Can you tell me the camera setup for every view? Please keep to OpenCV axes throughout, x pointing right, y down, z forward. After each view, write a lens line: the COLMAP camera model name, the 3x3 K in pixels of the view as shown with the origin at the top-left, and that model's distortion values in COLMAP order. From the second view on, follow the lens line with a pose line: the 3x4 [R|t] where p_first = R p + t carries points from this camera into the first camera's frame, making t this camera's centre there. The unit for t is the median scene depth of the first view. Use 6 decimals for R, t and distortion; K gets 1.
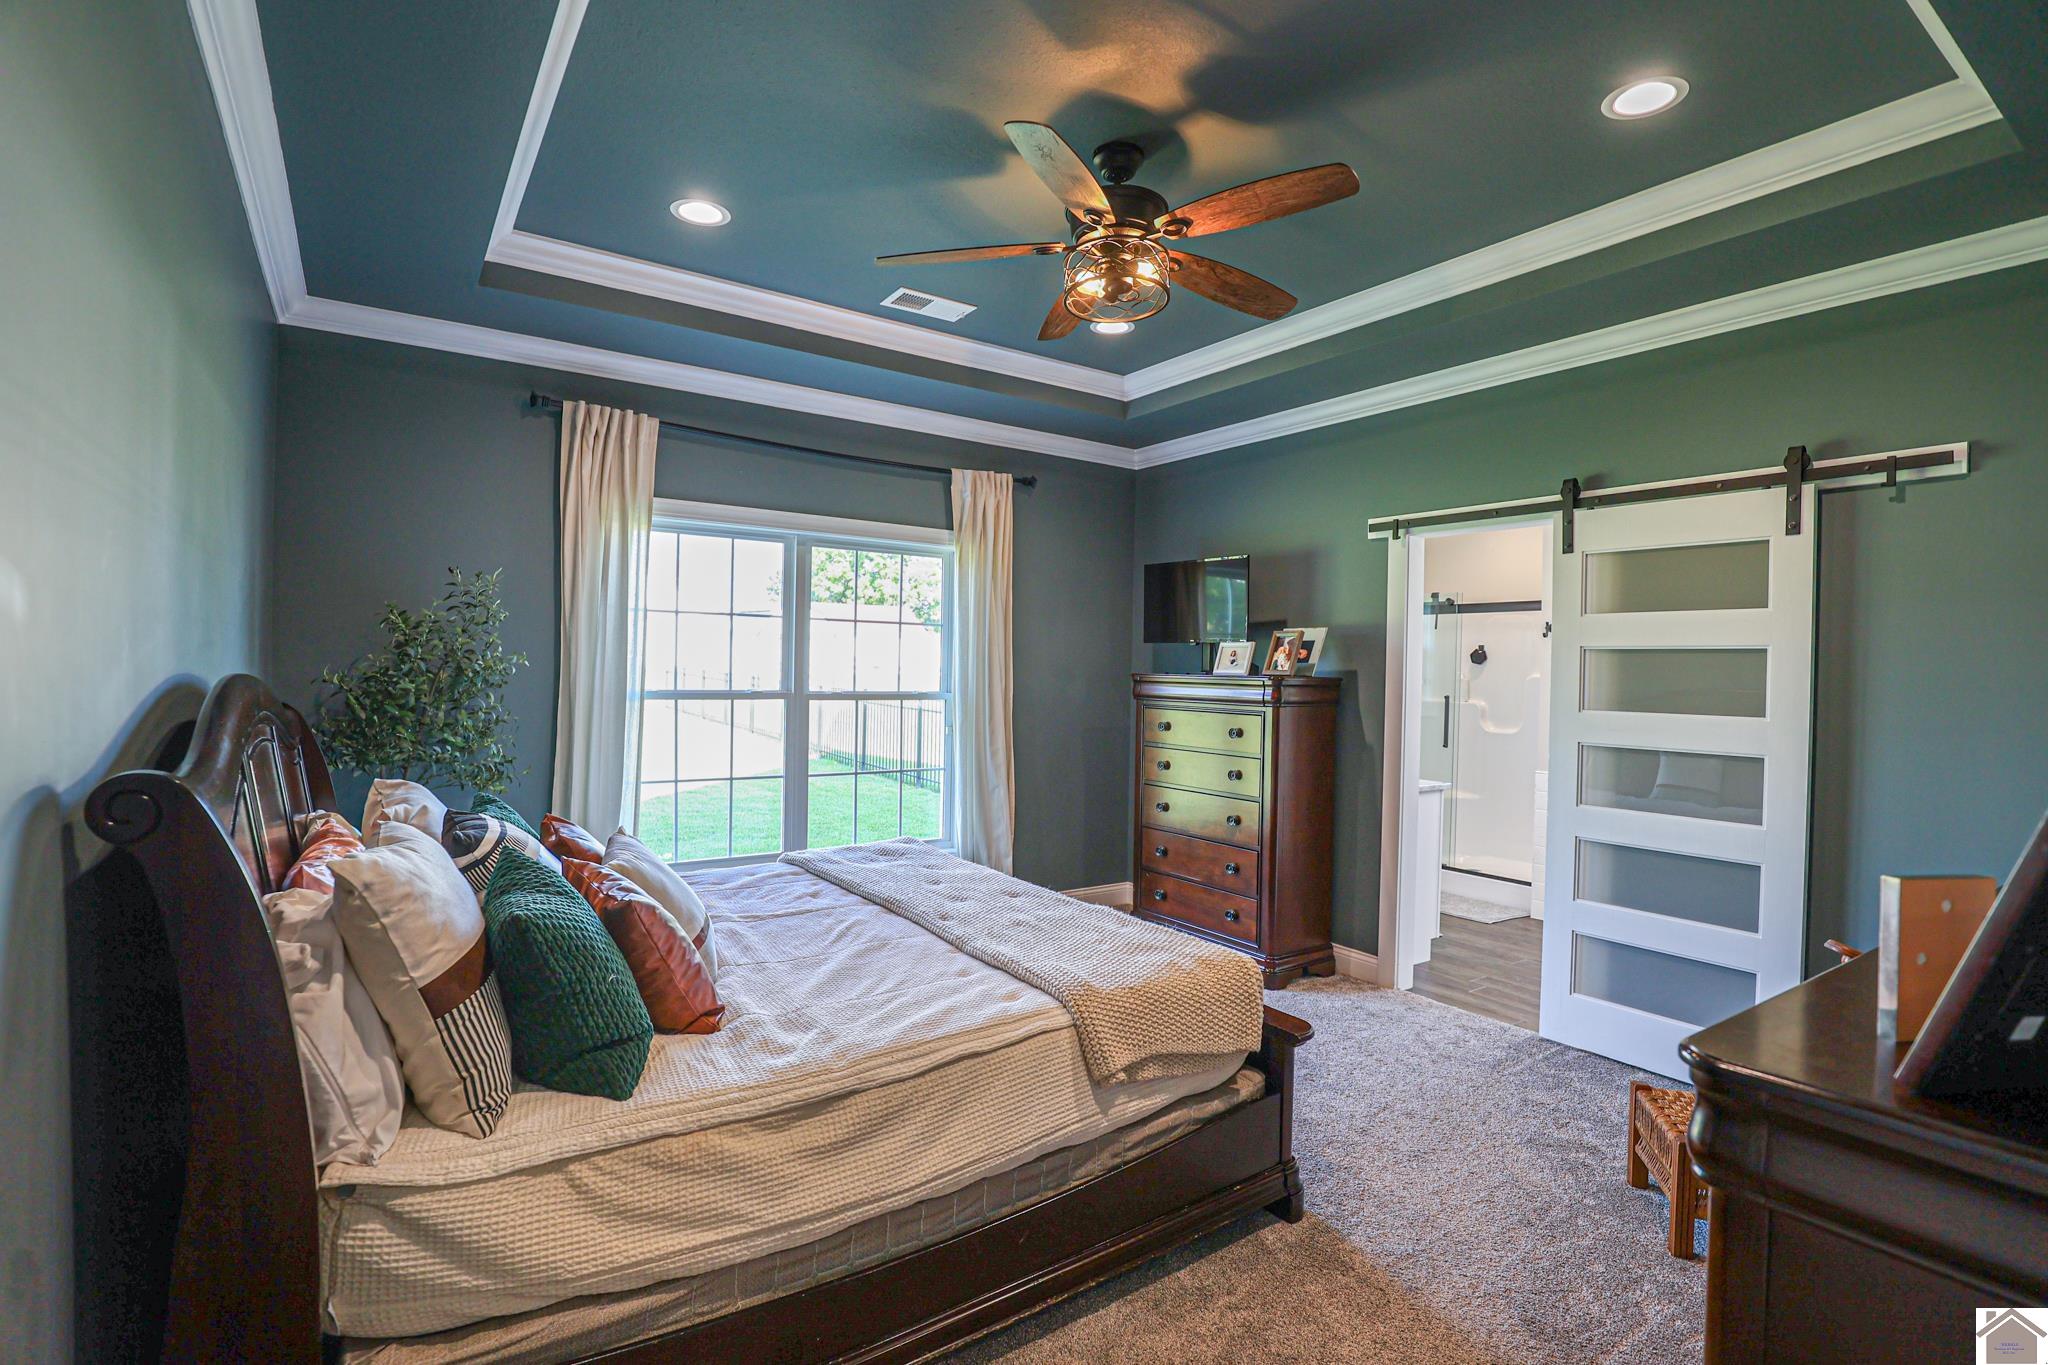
lens RADIAL K [[939.3, 0, 1028.4], [0, 939.3, 677.0], [0, 0, 1]] dist [-0.033793, 0.005563]
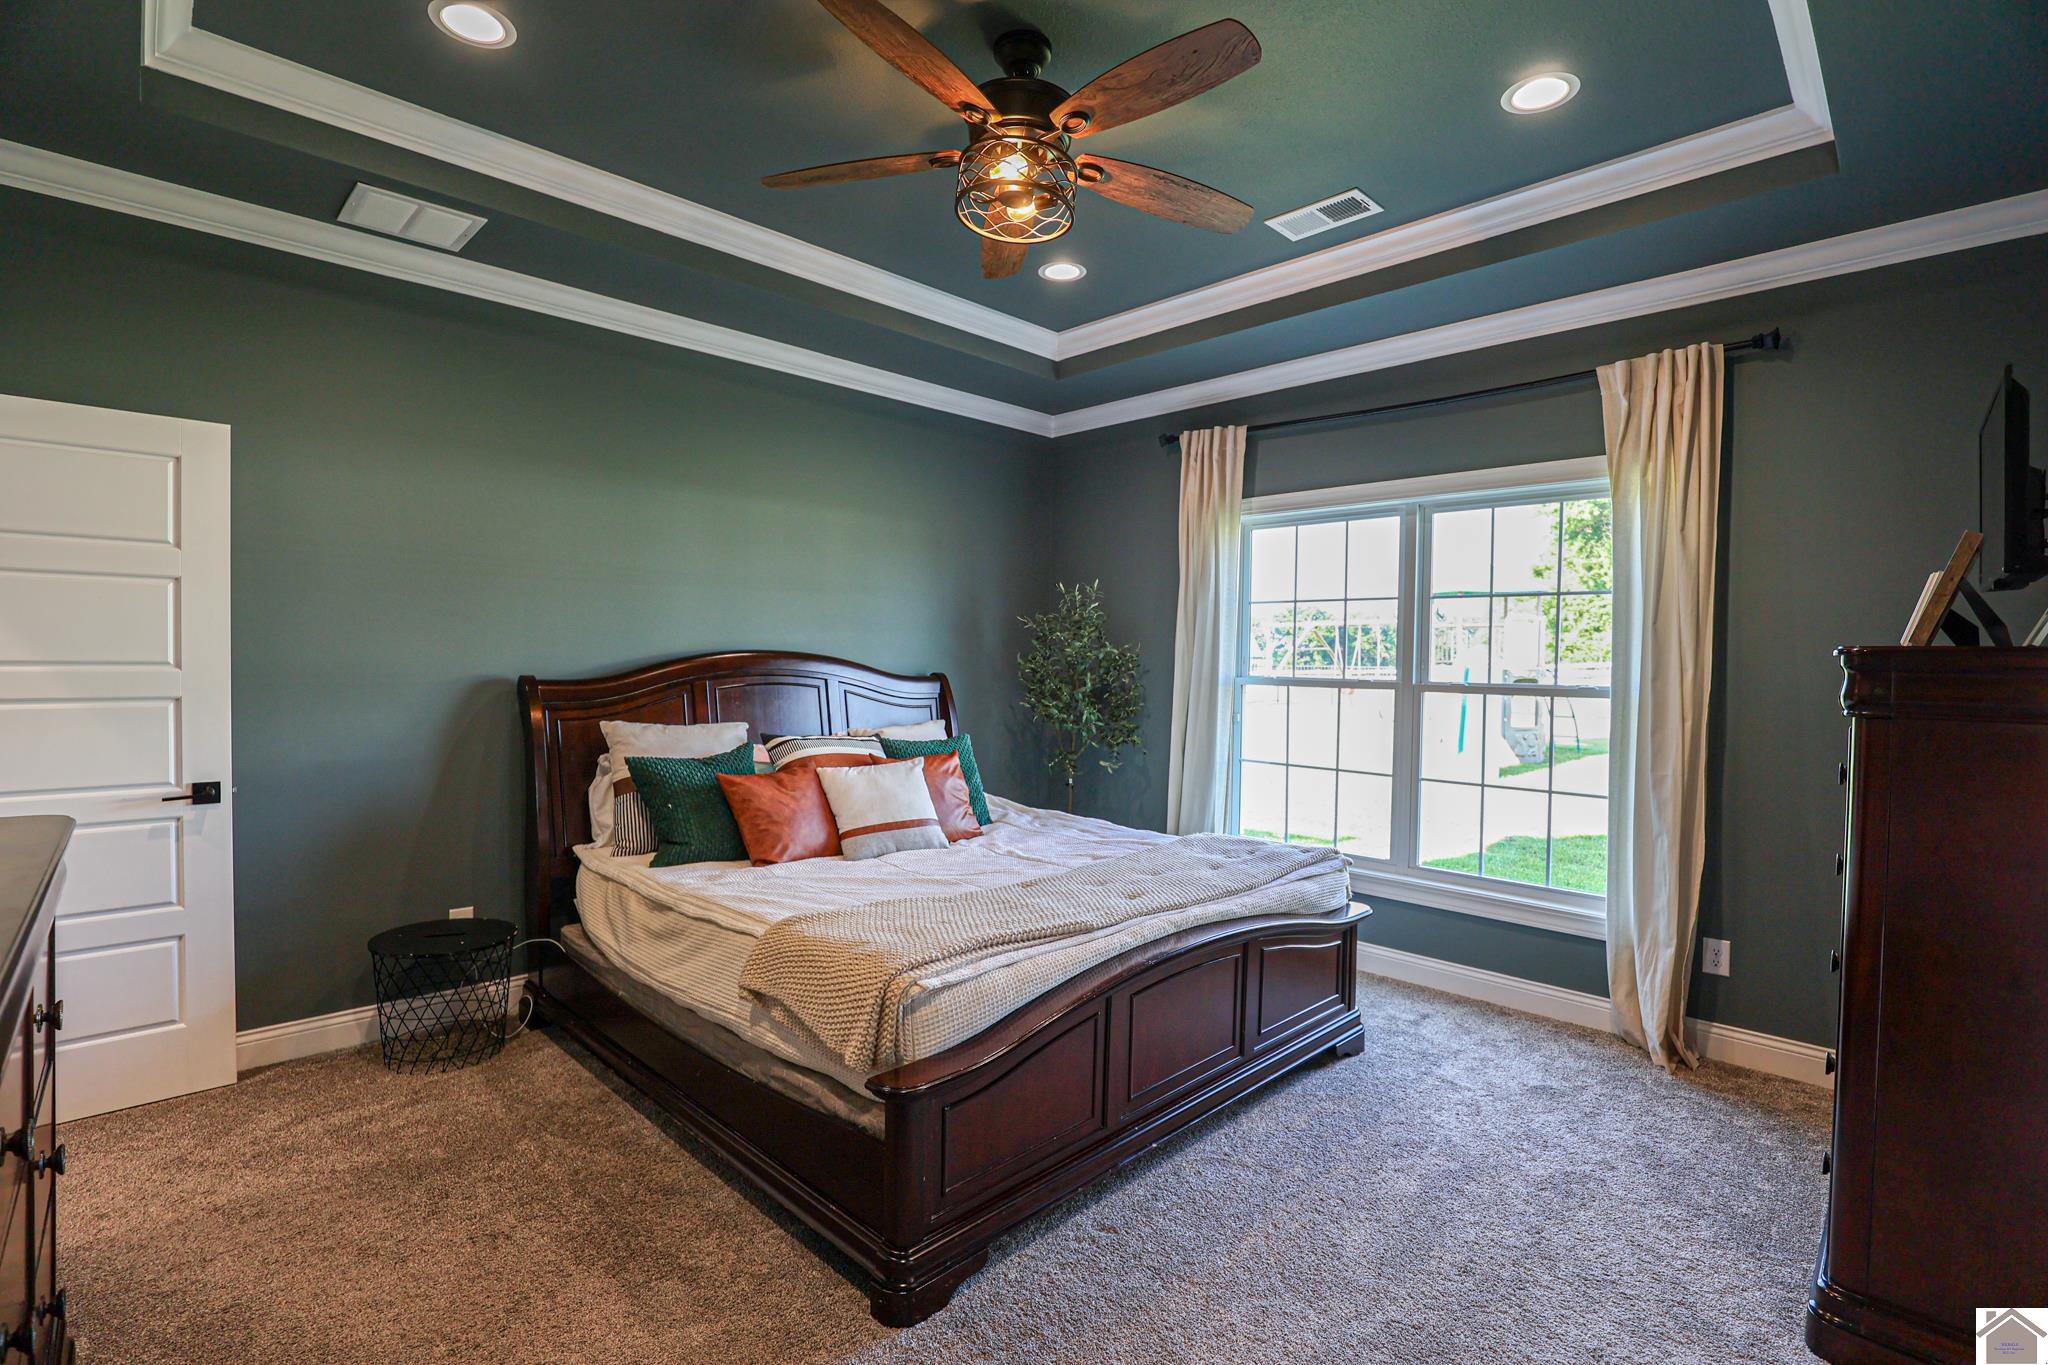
lens RADIAL K [[939.3, 0, 1022.8], [0, 939.3, 667.8], [0, 0, 1]] dist [-0.033793, 0.005563]
pose [[0.178243, -0.007474, -0.983958, 0.629990], [-0.017700, 0.999785, -0.010801, 0.021359], [0.983827, 0.019341, 0.178073, 0.559629]]
